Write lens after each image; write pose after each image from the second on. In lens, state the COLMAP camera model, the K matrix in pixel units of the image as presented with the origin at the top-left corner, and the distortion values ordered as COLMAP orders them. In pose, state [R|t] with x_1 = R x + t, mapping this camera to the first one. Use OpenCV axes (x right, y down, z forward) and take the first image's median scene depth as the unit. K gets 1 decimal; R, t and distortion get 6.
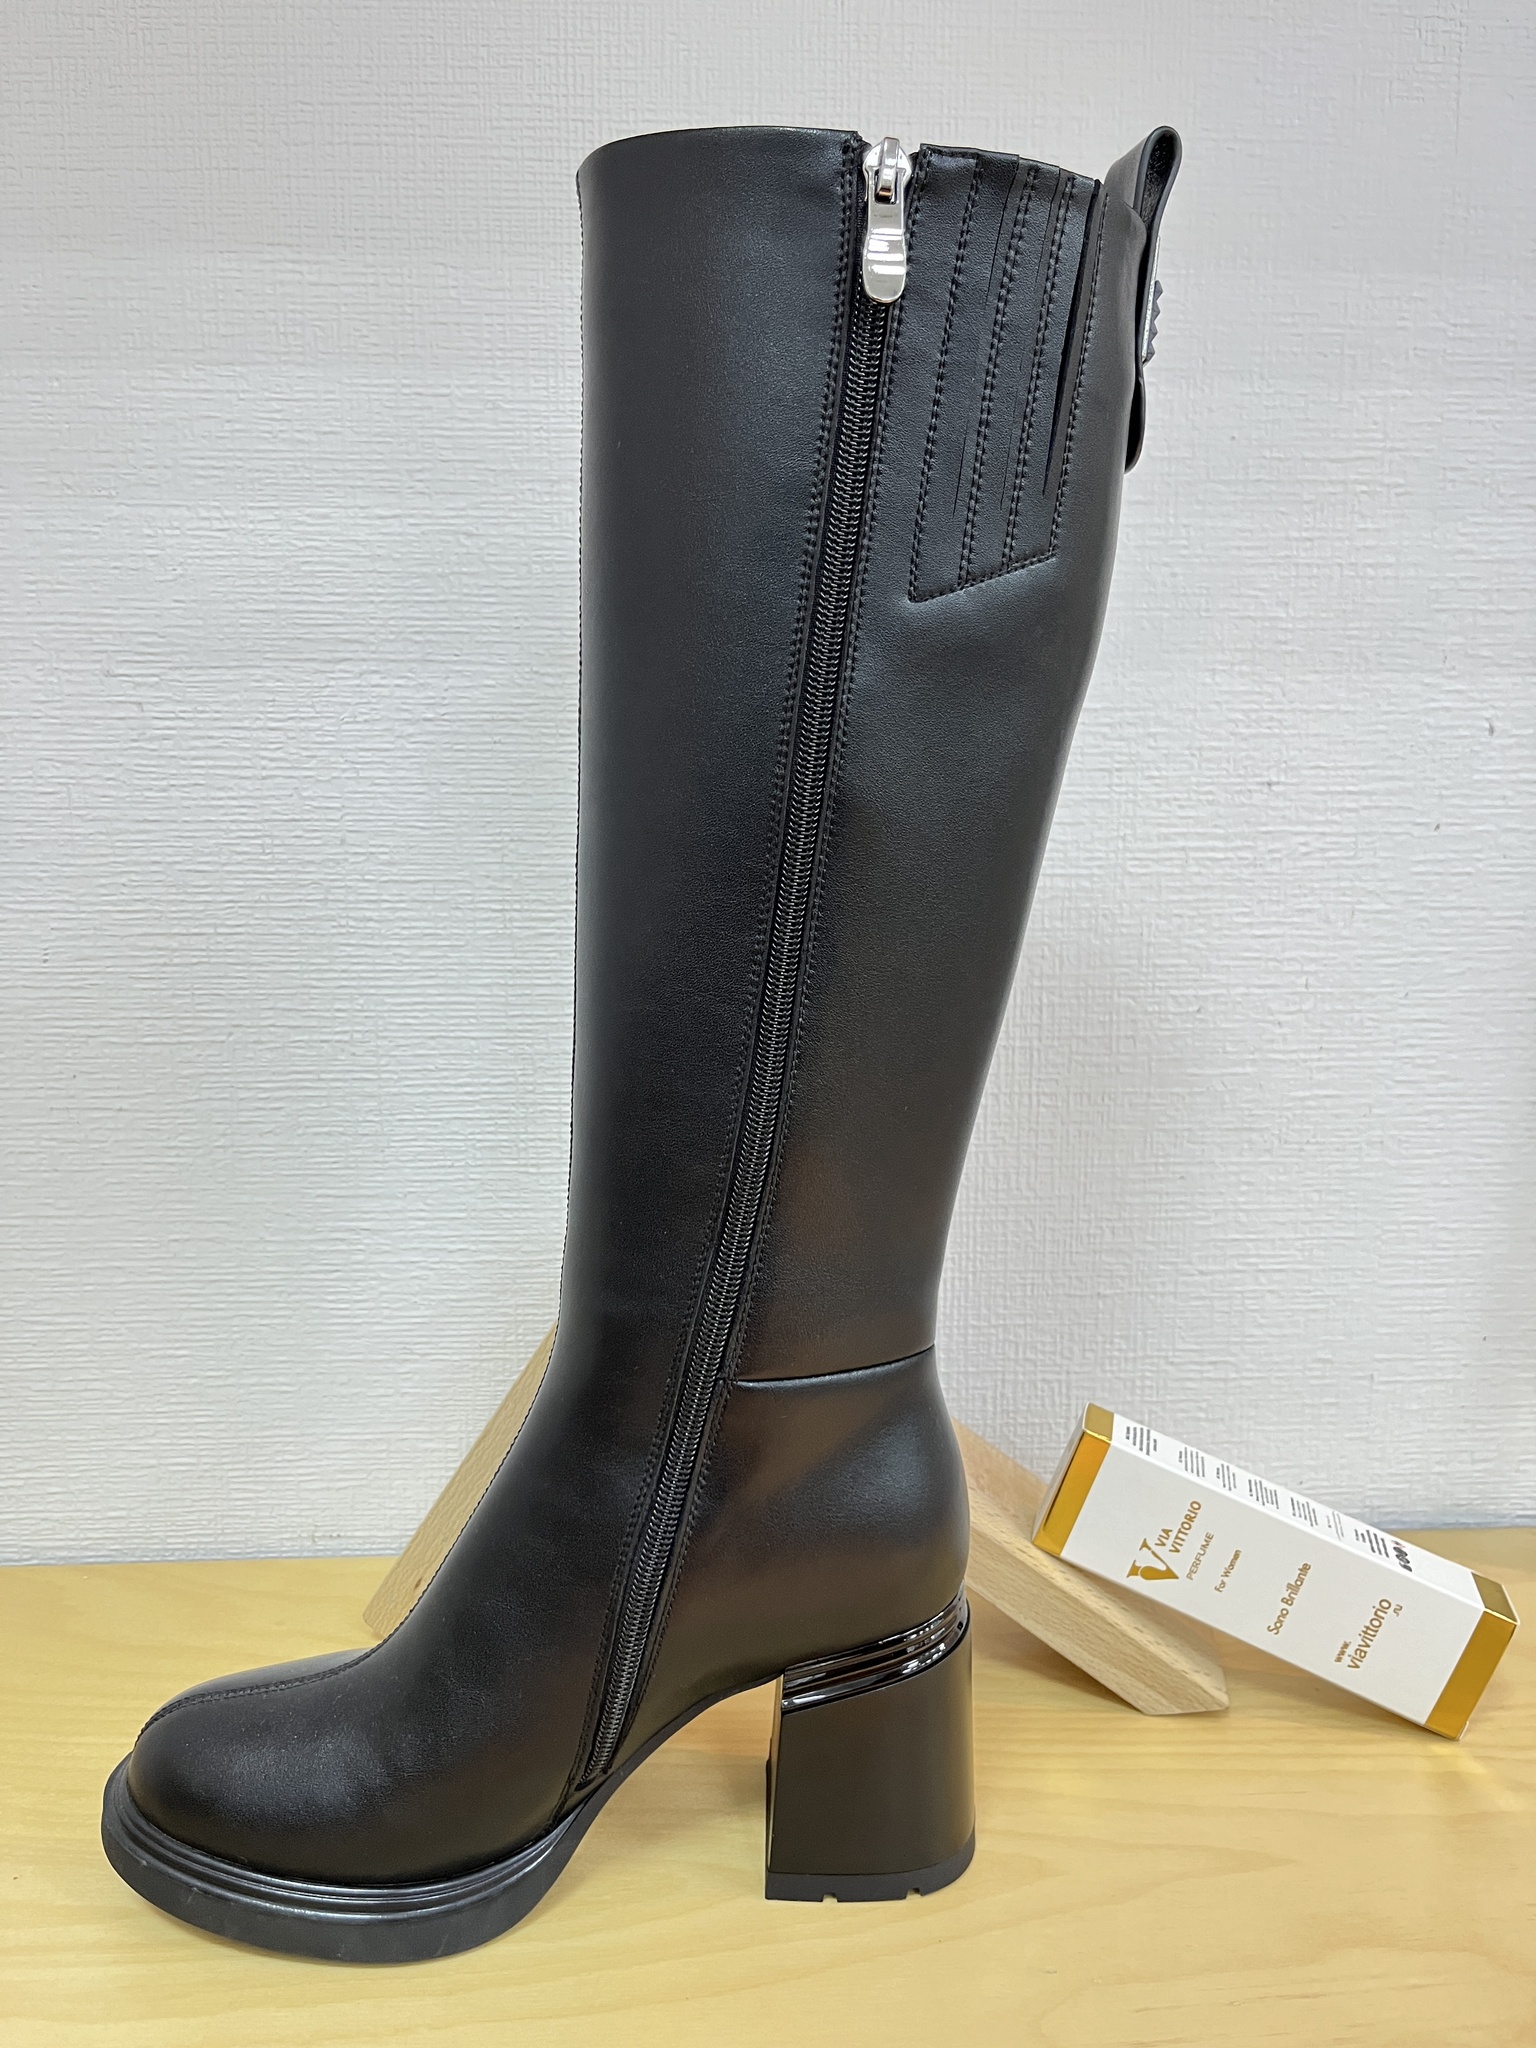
lens RADIAL K [[1600.7, 0, 764.3], [0, 1600.7, 1027.7], [0, 0, 1]] dist [0.035615, -0.061664]
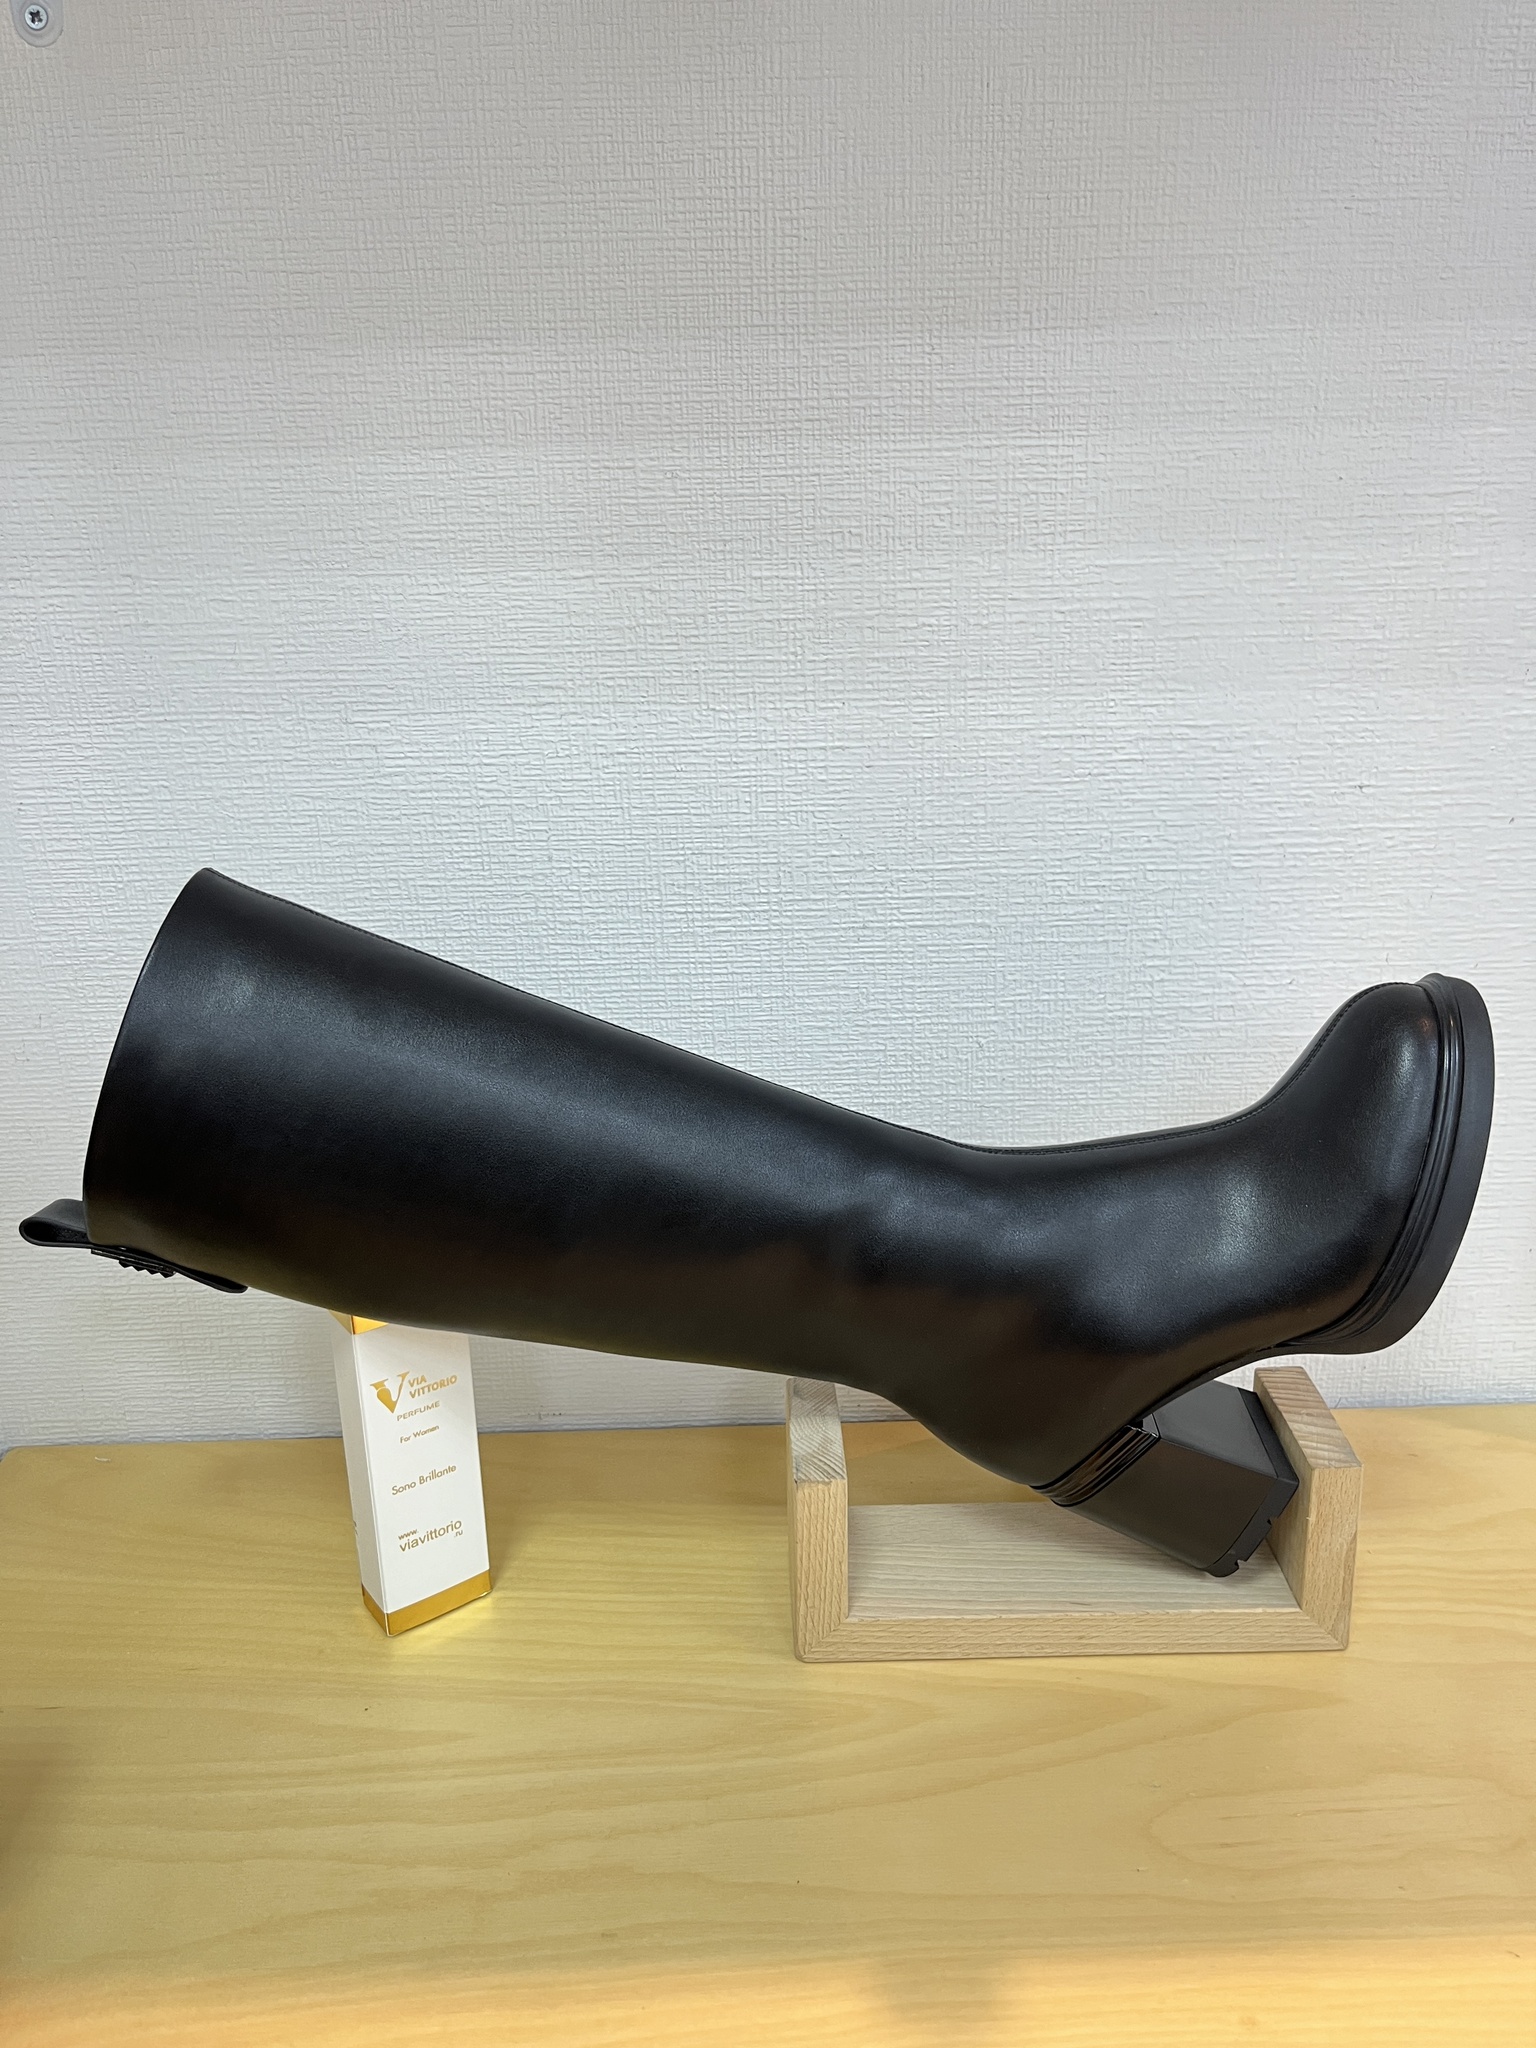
lens RADIAL K [[1600.7, 0, 764.0], [0, 1600.7, 1026.6], [0, 0, 1]] dist [0.035615, -0.061664]
pose [[0.998893, -0.011210, -0.045677, -0.054141], [0.018303, 0.987273, 0.157975, -0.171903], [0.043325, -0.158636, 0.986386, -0.155915]]
